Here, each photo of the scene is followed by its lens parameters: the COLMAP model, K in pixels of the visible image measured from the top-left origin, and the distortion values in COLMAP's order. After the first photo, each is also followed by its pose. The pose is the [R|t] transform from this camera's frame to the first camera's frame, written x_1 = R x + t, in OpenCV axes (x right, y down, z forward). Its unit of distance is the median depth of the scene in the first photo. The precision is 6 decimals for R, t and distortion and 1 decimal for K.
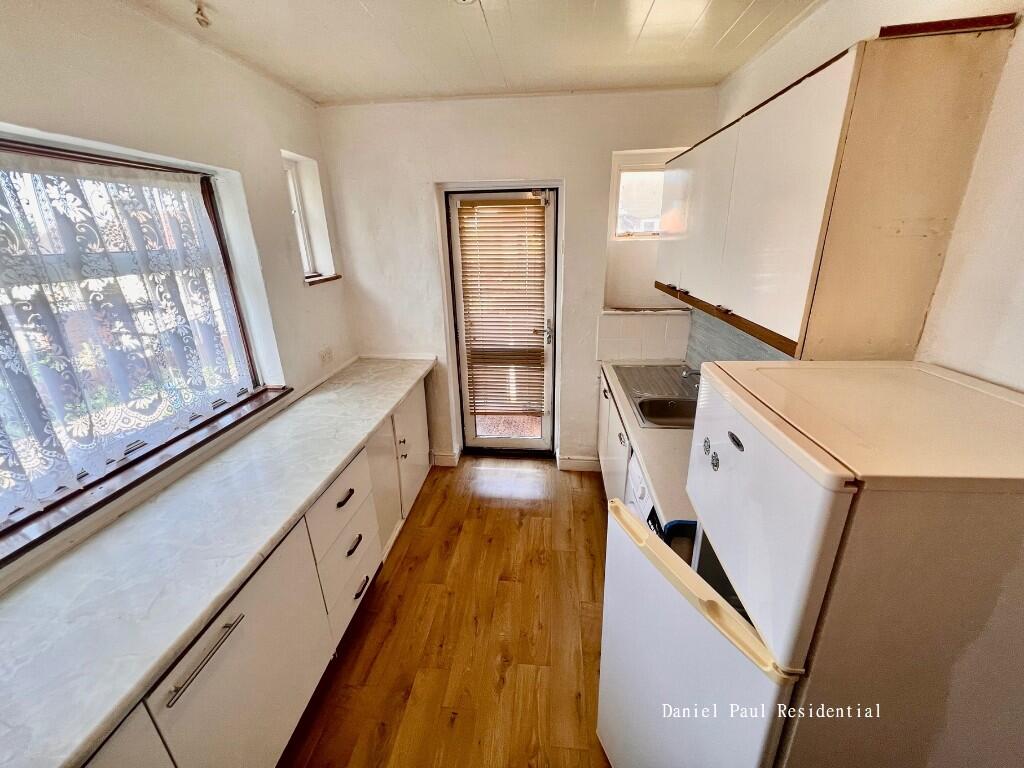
lens RADIAL K [[412.5, 0, 511.3], [0, 412.5, 381.7], [0, 0, 1]] dist [-0.000048, 0.000009]
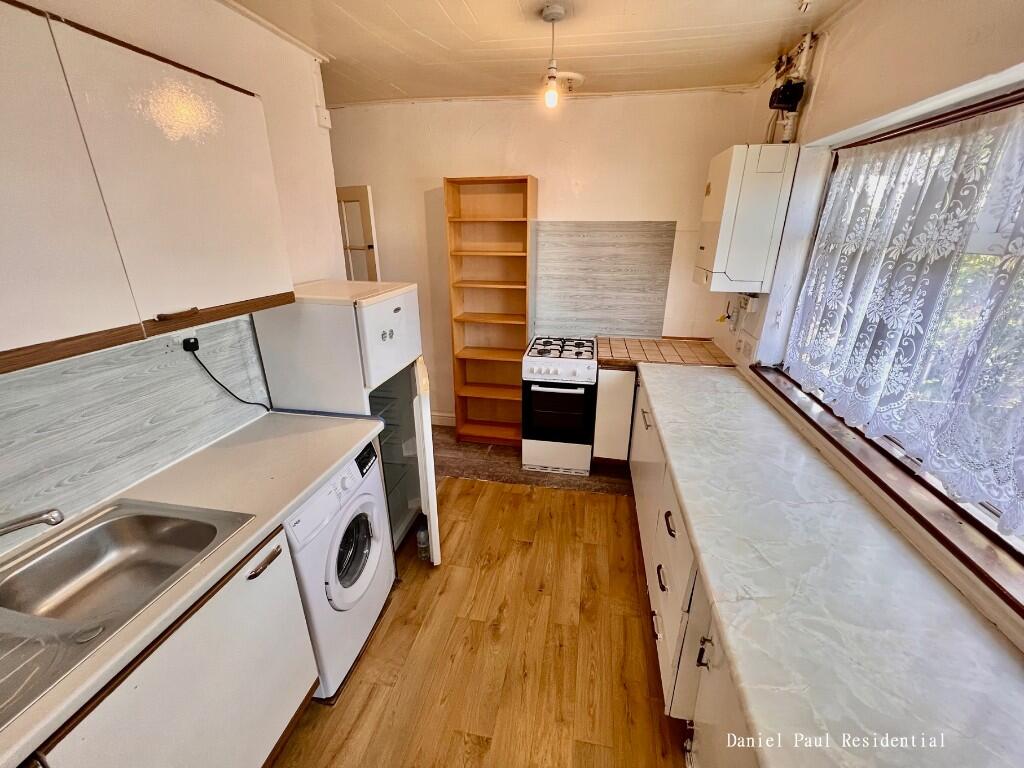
lens RADIAL K [[412.5, 0, 512.5], [0, 412.5, 385.9], [0, 0, 1]] dist [-0.000048, 0.000009]
pose [[-0.994989, -0.013555, 0.099061, -0.147721], [0.053717, 0.763164, 0.643968, -0.451786], [-0.084329, 0.646062, -0.758612, 1.369857]]
